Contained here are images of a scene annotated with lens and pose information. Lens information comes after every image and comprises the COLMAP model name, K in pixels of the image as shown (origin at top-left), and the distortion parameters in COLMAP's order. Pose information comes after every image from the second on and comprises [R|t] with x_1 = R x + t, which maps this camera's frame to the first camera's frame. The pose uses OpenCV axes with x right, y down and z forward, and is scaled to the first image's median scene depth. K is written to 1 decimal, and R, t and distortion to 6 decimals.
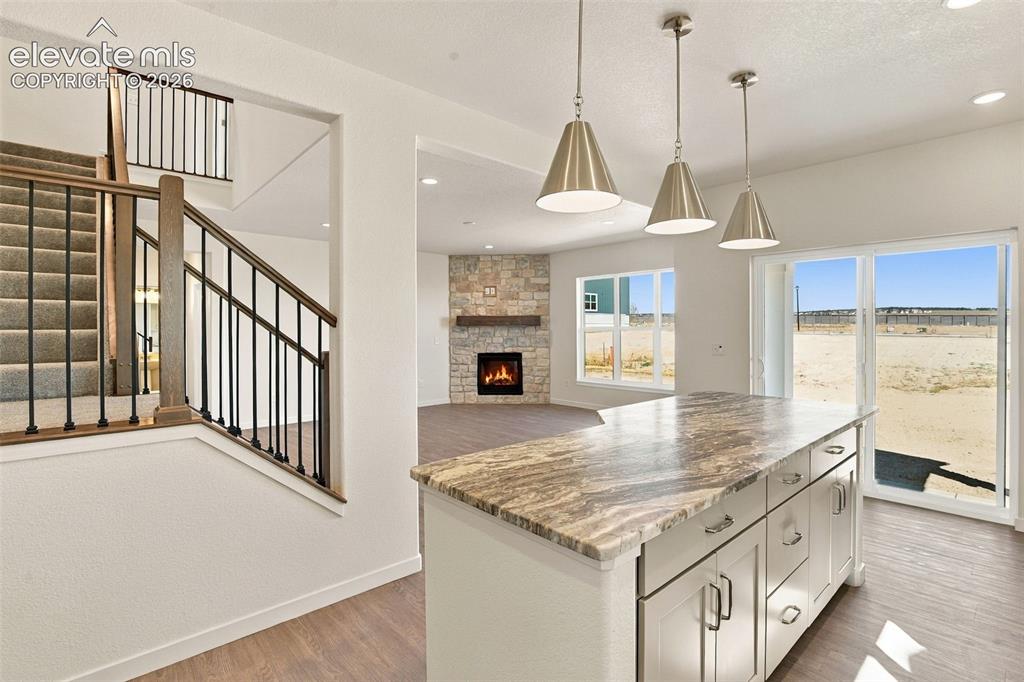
lens RADIAL K [[479.1, 0, 520.2], [0, 479.1, 327.3], [0, 0, 1]] dist [-0.038928, 0.008643]
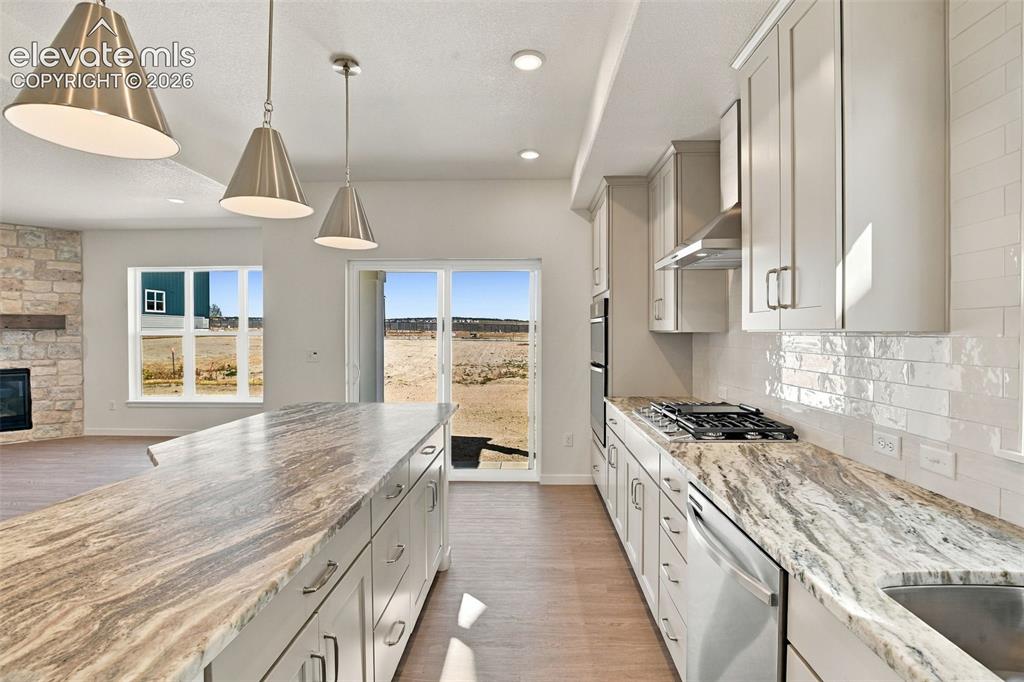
lens RADIAL K [[479.1, 0, 516.8], [0, 479.1, 336.8], [0, 0, 1]] dist [-0.038928, 0.008643]
pose [[0.695958, -0.002027, 0.718079, 0.036844], [-0.004194, 0.999967, 0.006888, 0.000886], [-0.718070, -0.007805, 0.695927, 0.097182]]
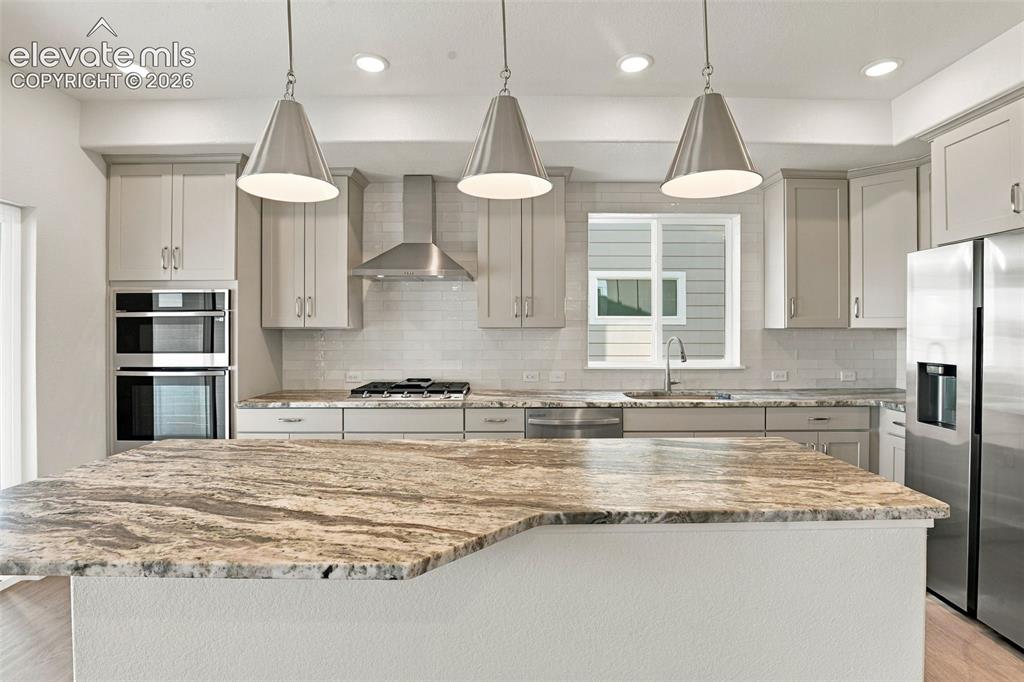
lens RADIAL K [[479.1, 0, 516.3], [0, 479.1, 329.0], [0, 0, 1]] dist [-0.038928, 0.008643]
pose [[-0.739302, 0.006614, 0.673341, -0.117694], [0.002841, 0.999973, -0.006703, 0.006284], [-0.673367, -0.003043, -0.739302, 1.097511]]
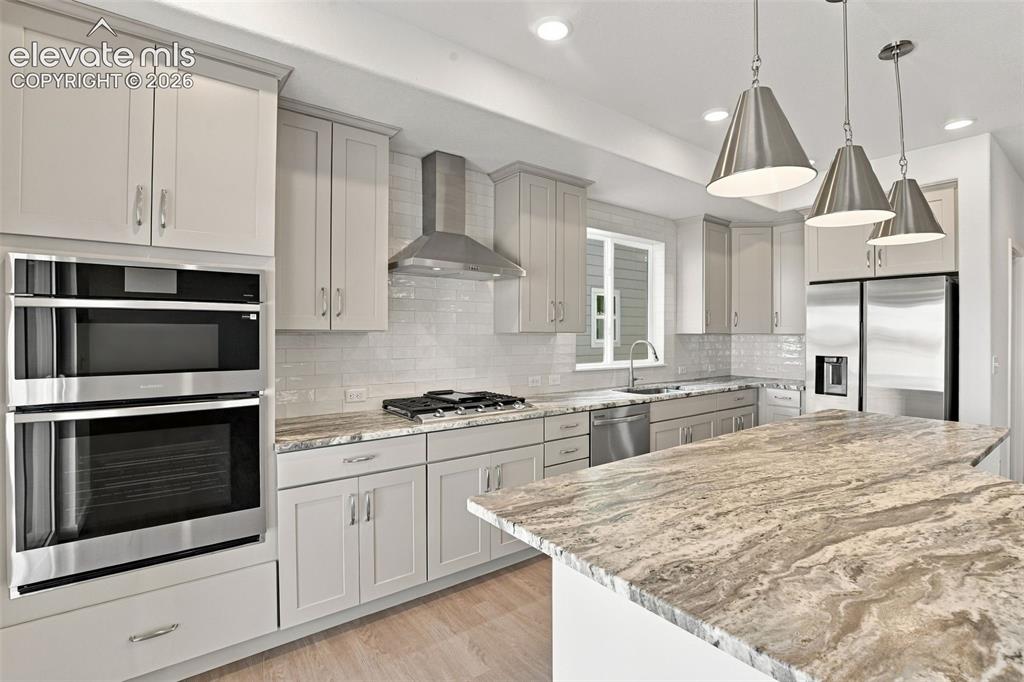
lens RADIAL K [[479.1, 0, 518.3], [0, 479.1, 332.6], [0, 0, 1]] dist [-0.038928, 0.008643]
pose [[-0.995722, 0.003519, 0.092335, 0.609481], [0.002920, 0.999974, -0.006618, 0.003966], [-0.092355, -0.006320, -0.995706, 1.381562]]
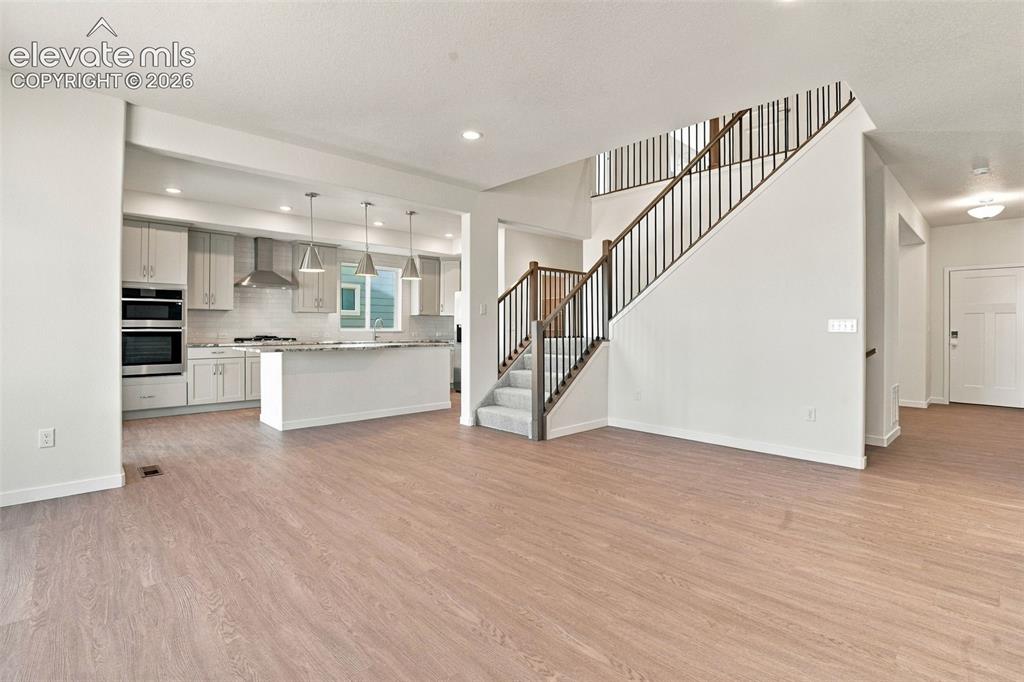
lens RADIAL K [[476.4, 0, 519.3], [0, 476.4, 324.7], [0, 0, 1]] dist [-0.026799, 0.001490]
pose [[-0.999587, 0.000616, -0.028726, -0.381205], [0.000928, 0.999940, -0.010878, 0.091247], [0.028718, -0.010901, -0.999528, 2.845605]]
